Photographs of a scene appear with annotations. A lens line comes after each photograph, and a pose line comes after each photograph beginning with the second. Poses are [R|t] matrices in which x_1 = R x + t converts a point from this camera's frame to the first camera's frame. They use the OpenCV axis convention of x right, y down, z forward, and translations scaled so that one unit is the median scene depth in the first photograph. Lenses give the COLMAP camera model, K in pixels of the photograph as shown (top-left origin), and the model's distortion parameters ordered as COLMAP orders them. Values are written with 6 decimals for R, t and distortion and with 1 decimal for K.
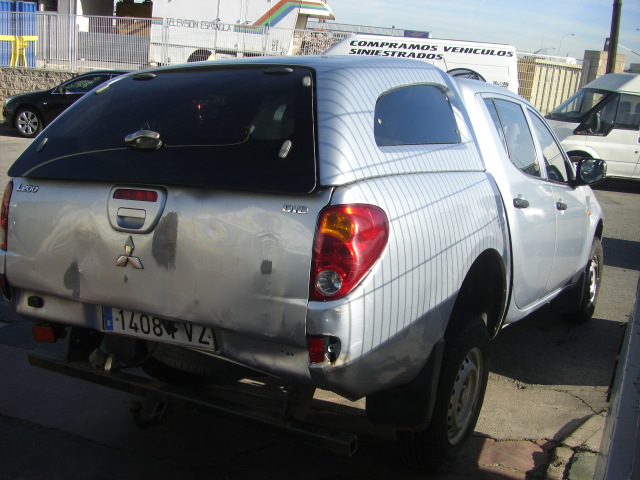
lens RADIAL K [[725.1, 0, 305.9], [0, 725.1, 271.6], [0, 0, 1]] dist [-0.193289, 0.154914]
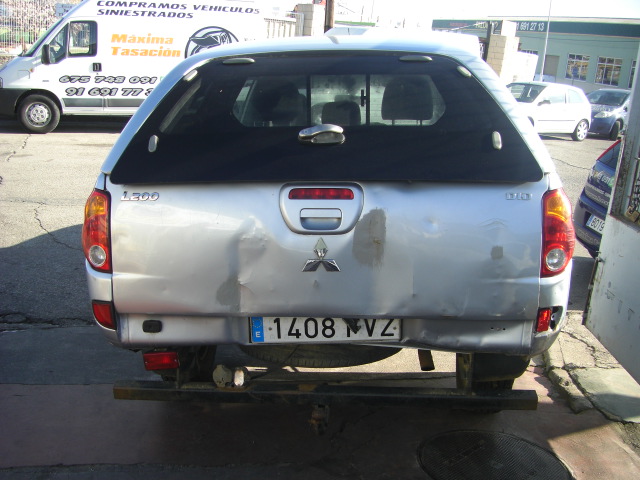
lens RADIAL K [[725.1, 0, 305.9], [0, 725.1, 271.6], [0, 0, 1]] dist [-0.193289, 0.154914]
pose [[0.896229, -0.142590, 0.420049, -0.609092], [0.115604, 0.989285, 0.089167, -0.084844], [-0.428263, -0.031355, 0.903110, 0.137920]]
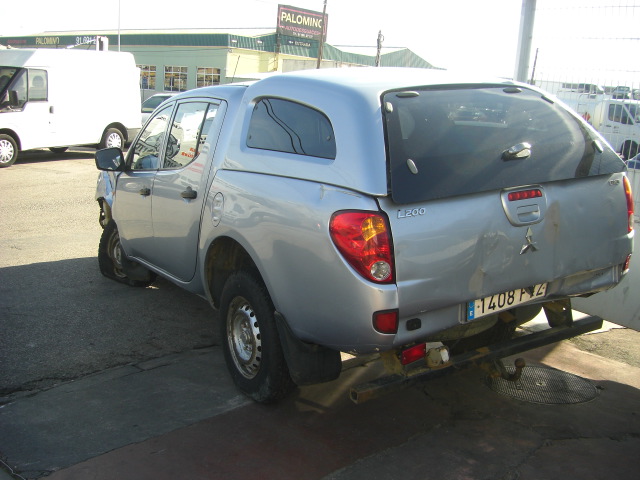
lens RADIAL K [[725.1, 0, 305.9], [0, 725.1, 271.6], [0, 0, 1]] dist [-0.193289, 0.154914]
pose [[0.482467, -0.258962, 0.836758, -1.369807], [0.216560, 0.960906, 0.172518, -0.251726], [-0.848721, 0.097974, 0.519686, 0.630243]]
